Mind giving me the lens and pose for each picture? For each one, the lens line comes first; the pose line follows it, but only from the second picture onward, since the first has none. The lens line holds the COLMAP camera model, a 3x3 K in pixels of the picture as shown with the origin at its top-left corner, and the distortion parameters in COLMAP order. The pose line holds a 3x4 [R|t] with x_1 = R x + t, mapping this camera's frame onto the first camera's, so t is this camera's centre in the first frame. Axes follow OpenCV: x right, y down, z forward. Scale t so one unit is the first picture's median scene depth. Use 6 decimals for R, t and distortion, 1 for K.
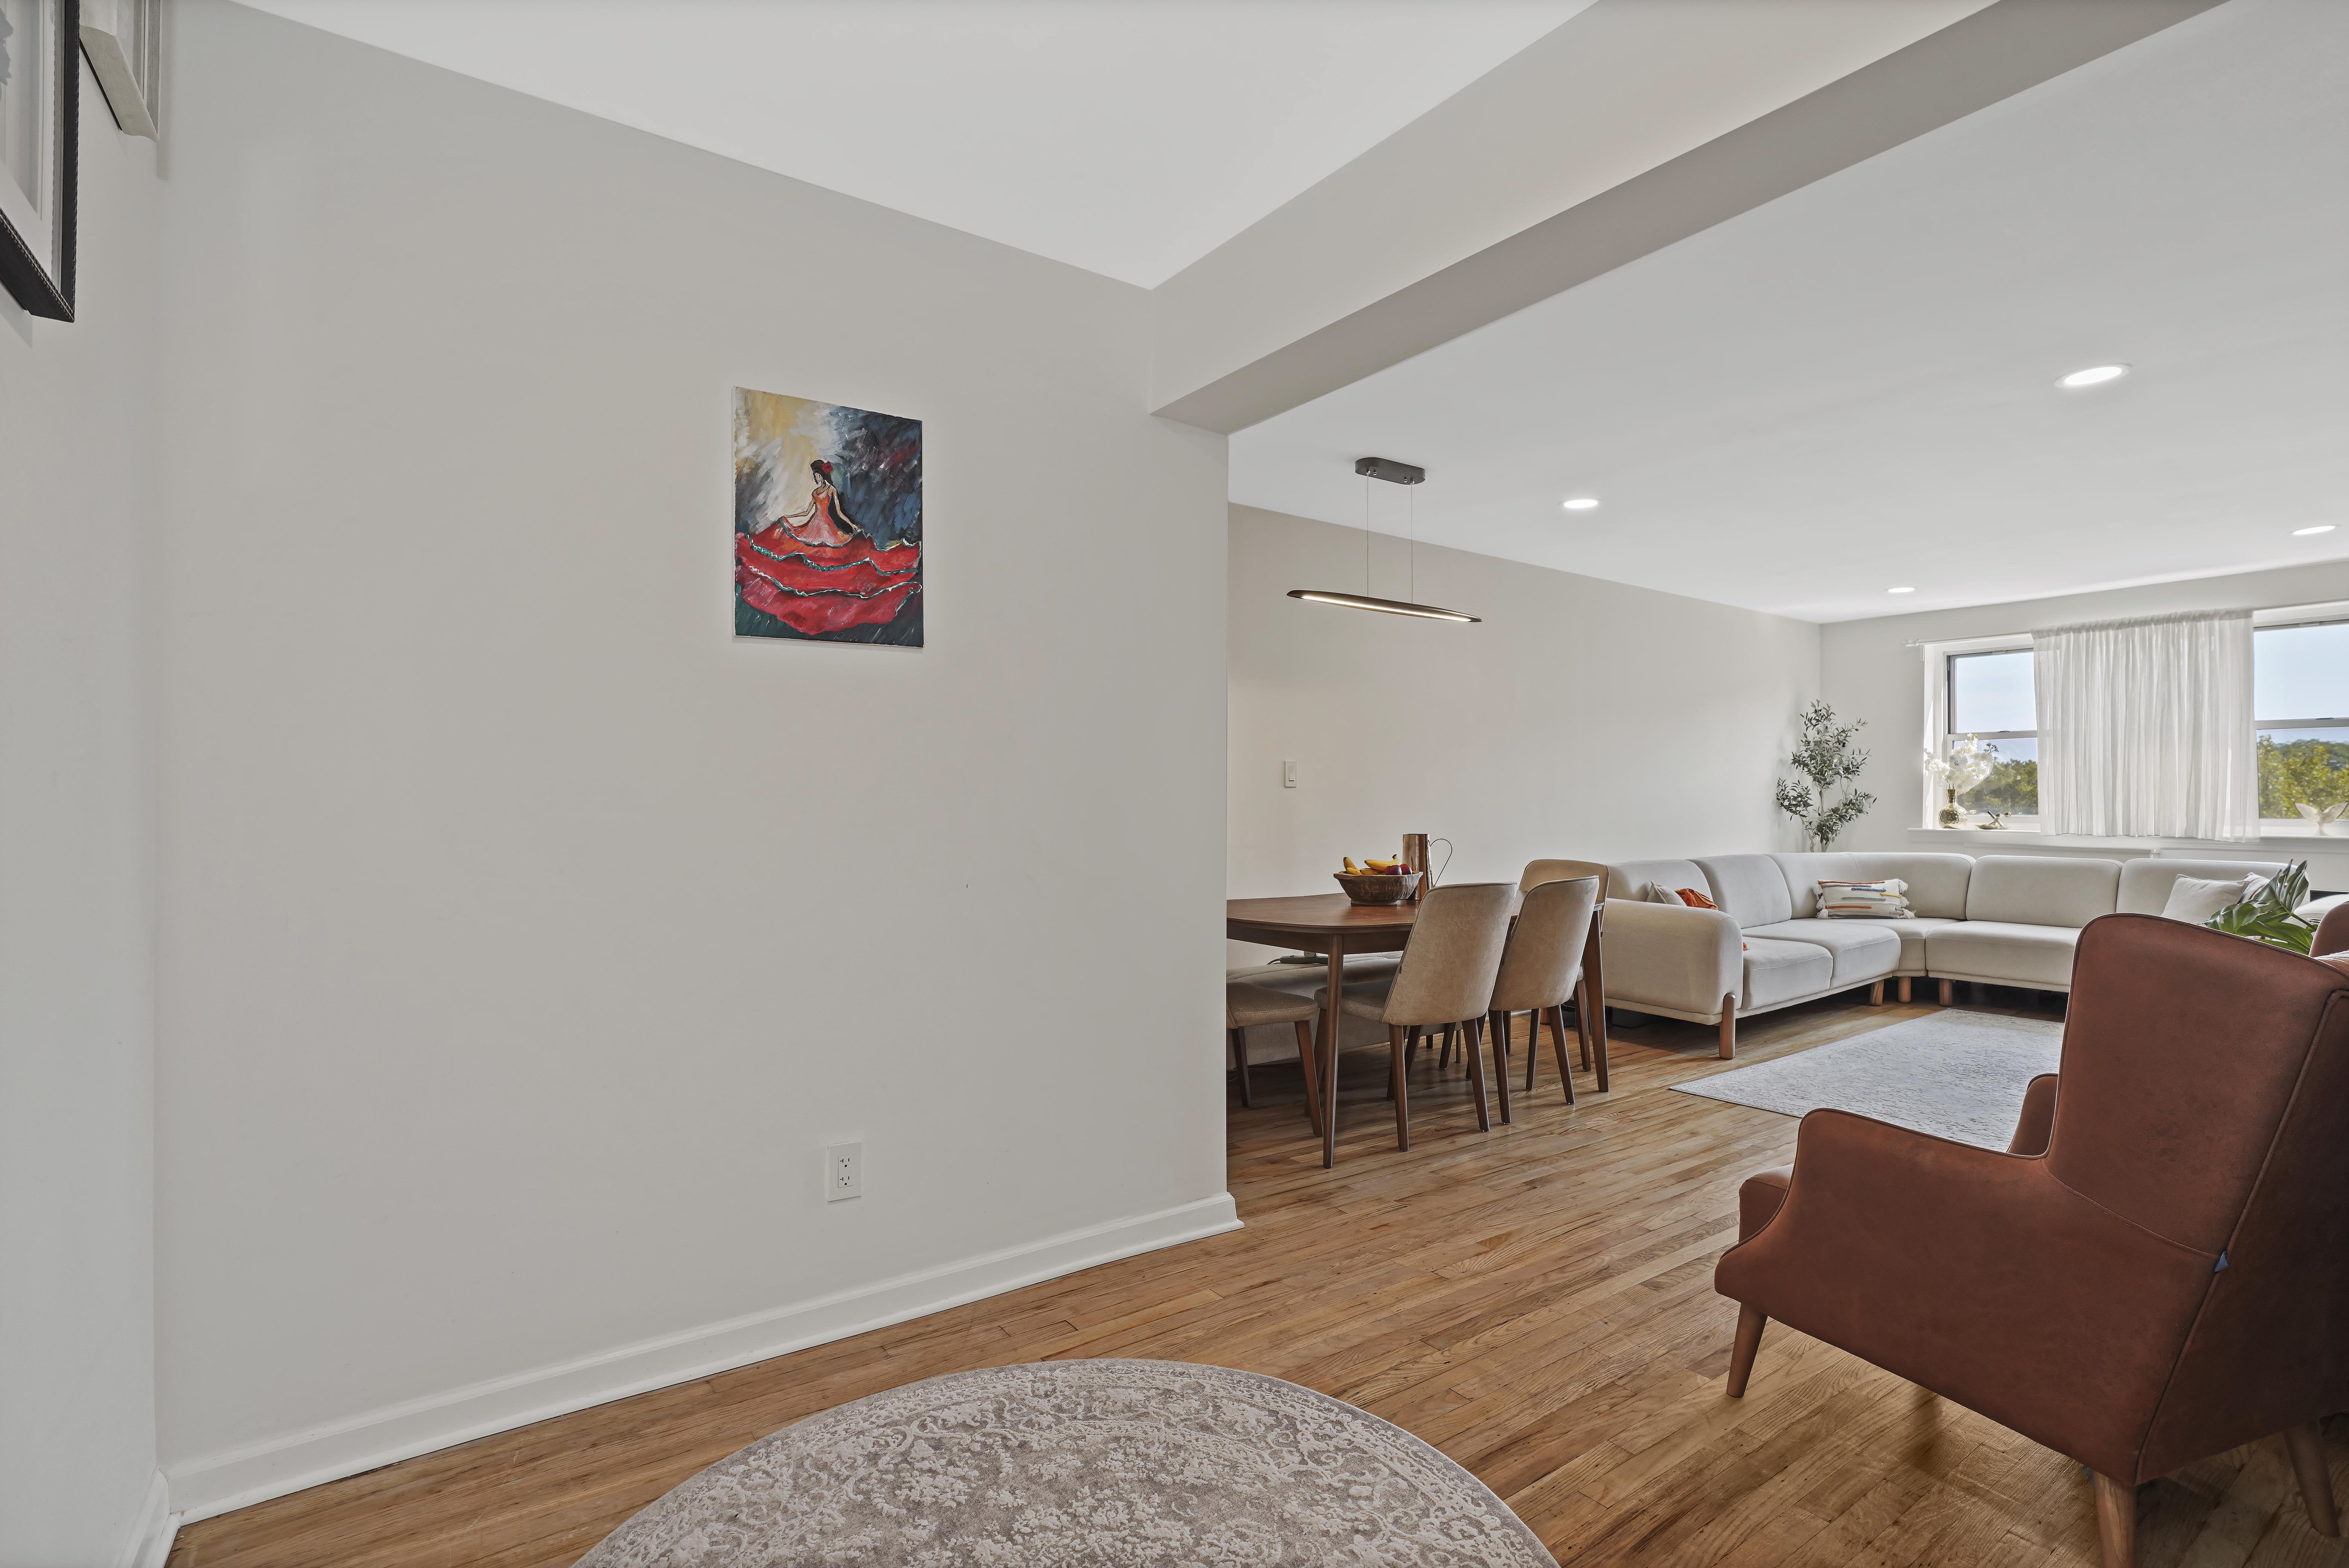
lens RADIAL K [[1105.3, 0, 1191.6], [0, 1105.3, 794.4], [0, 0, 1]] dist [-0.060505, 0.029754]
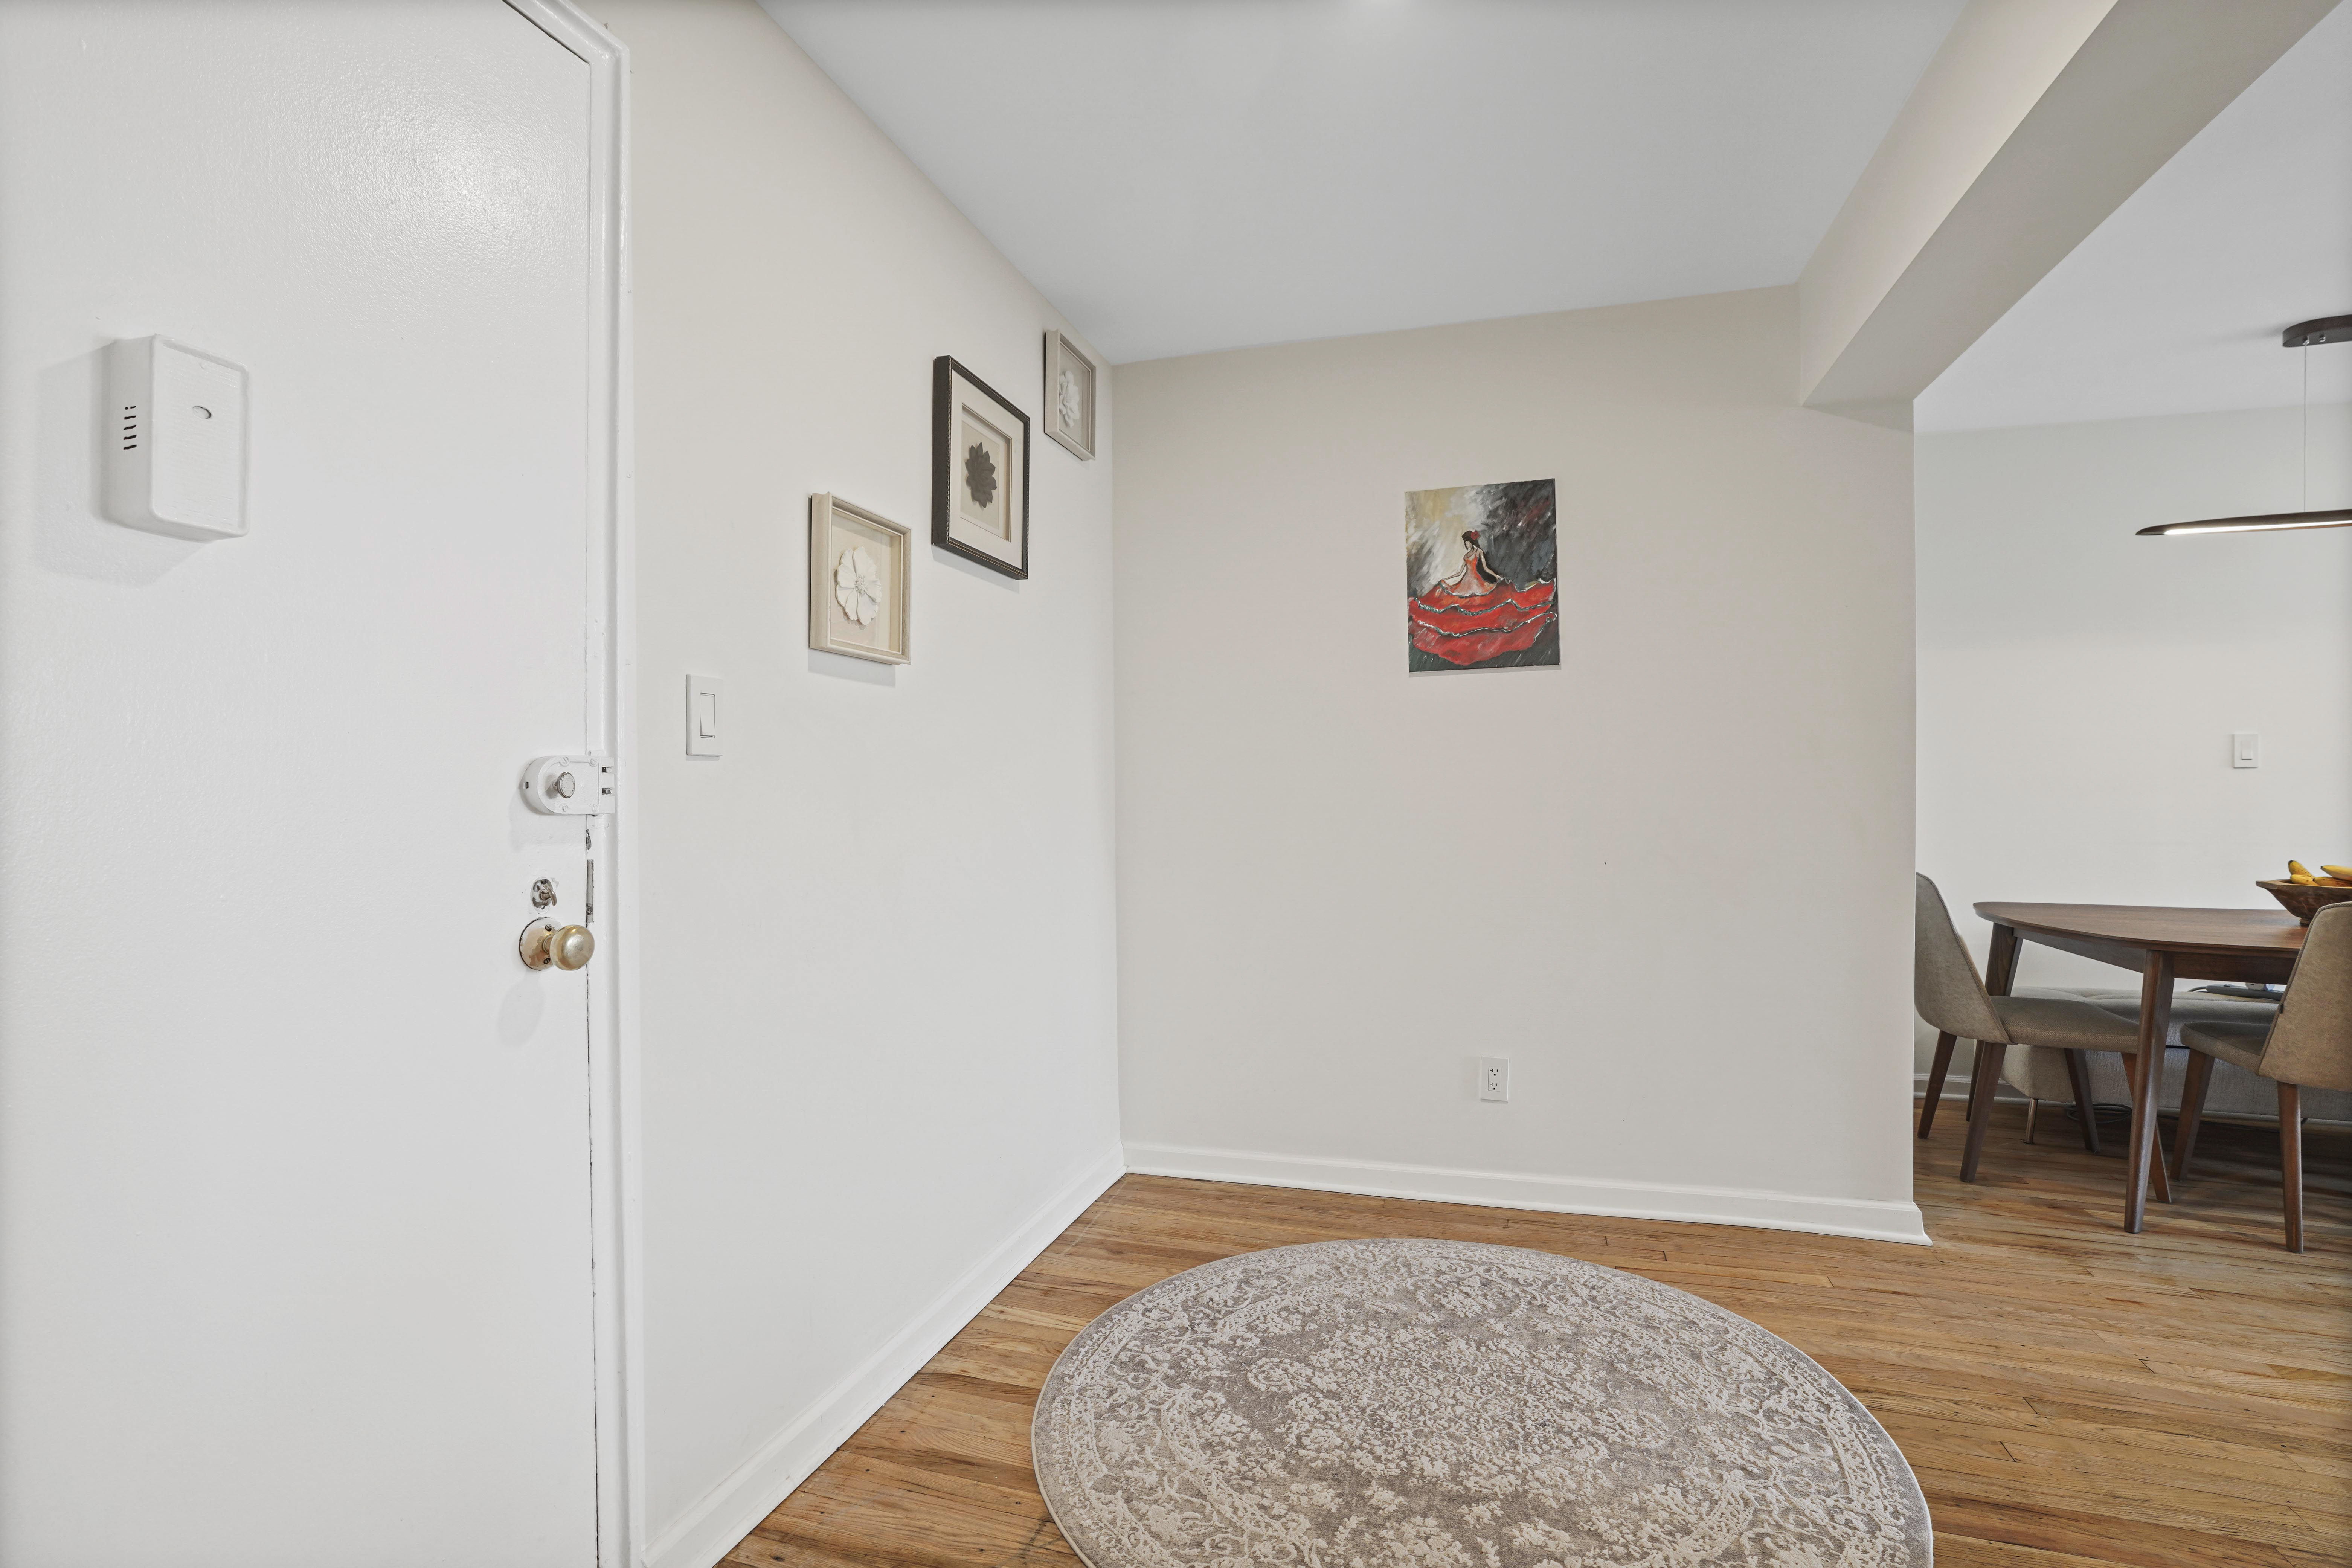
lens RADIAL K [[1085.1, 0, 1201.3], [0, 1085.1, 792.2], [0, 0, 1]] dist [-0.050828, 0.026149]
pose [[0.617909, -0.000916, -0.786249, 0.301759], [0.011036, 0.999911, 0.007508, -0.004154], [0.786172, -0.013317, 0.617864, -0.034227]]
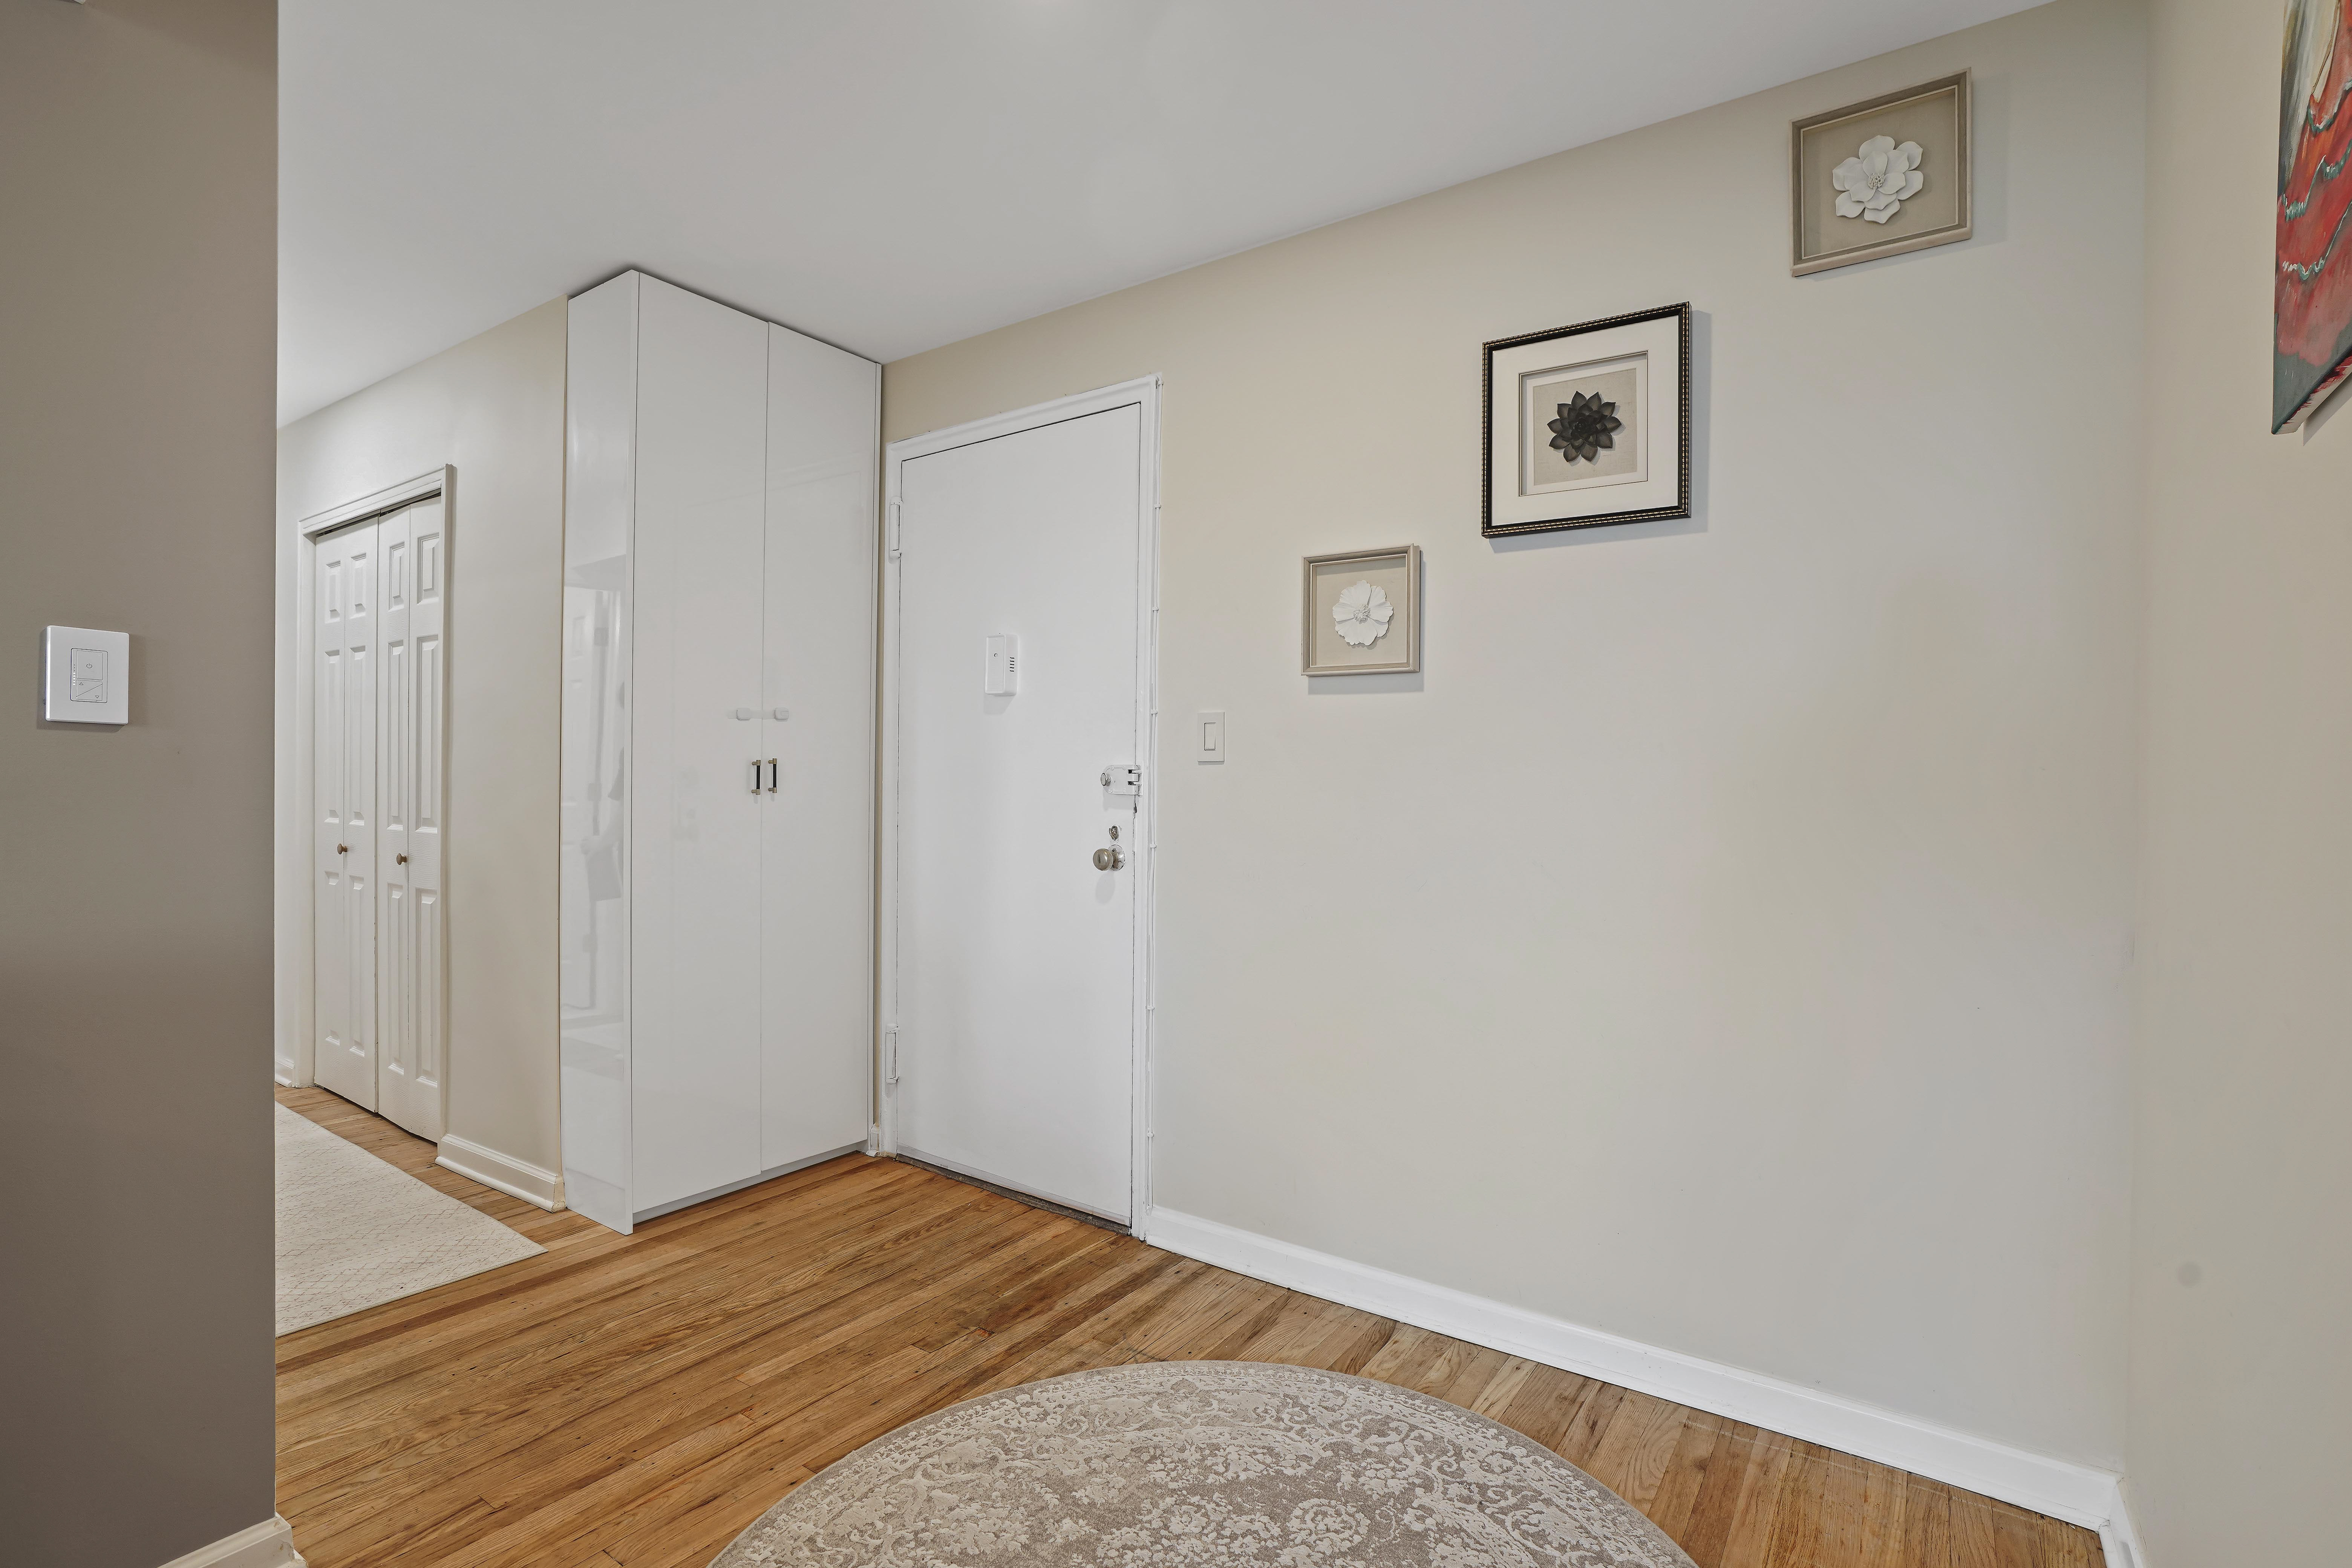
lens RADIAL K [[1107.7, 0, 1166.0], [0, 1107.7, 792.2], [0, 0, 1]] dist [-0.092182, 0.044665]
pose [[-0.943396, -0.013453, -0.331395, 0.094046], [-0.013202, 0.999908, -0.003007, 0.004703], [0.331405, 0.001539, -0.943487, 0.758433]]
